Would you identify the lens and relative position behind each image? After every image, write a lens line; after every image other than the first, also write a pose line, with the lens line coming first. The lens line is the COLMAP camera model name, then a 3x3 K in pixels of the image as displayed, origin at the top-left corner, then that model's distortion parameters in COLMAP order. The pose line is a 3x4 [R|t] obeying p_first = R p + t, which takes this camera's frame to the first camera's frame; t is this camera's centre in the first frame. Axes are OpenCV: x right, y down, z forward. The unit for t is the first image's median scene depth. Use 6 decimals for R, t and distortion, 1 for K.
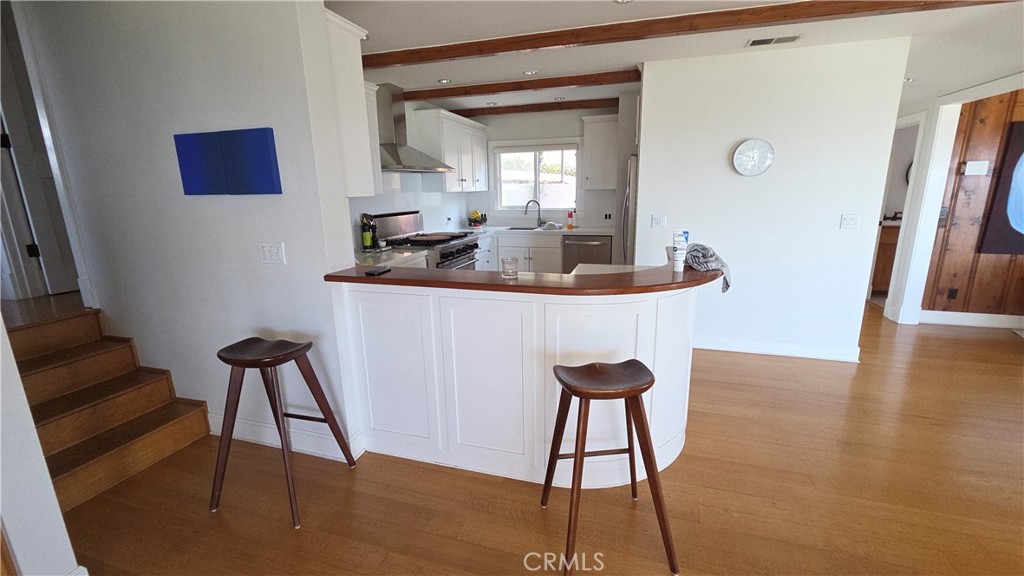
lens RADIAL K [[436.4, 0, 512.5], [0, 436.4, 285.7], [0, 0, 1]] dist [0.003651, 0.000038]
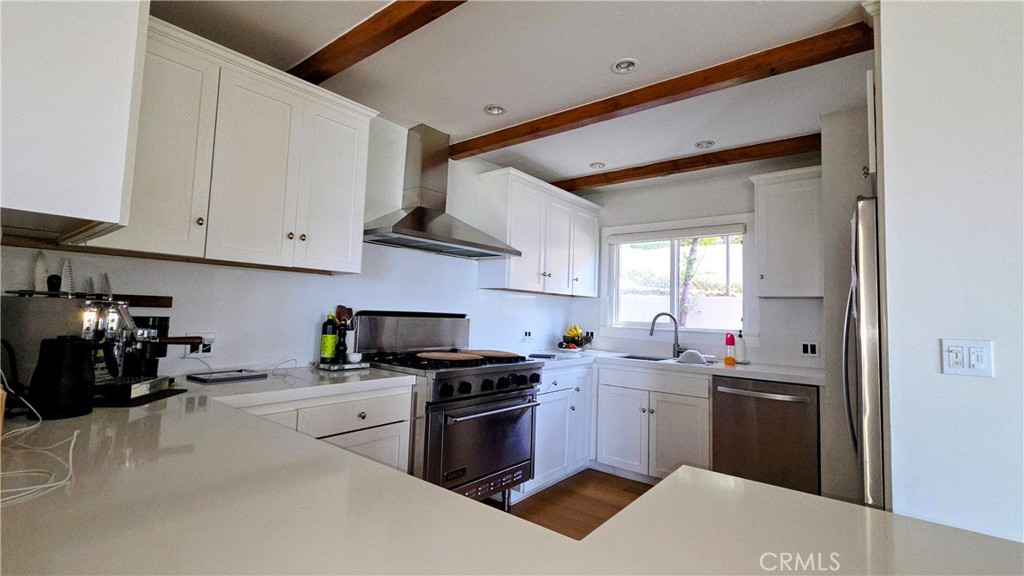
lens RADIAL K [[436.4, 0, 527.5], [0, 436.4, 285.3], [0, 0, 1]] dist [0.003651, 0.000038]
pose [[0.929159, 0.023266, -0.368949, 0.097614], [-0.131092, 0.953898, -0.269989, -0.044878], [0.345658, 0.299229, 0.889372, 0.397157]]
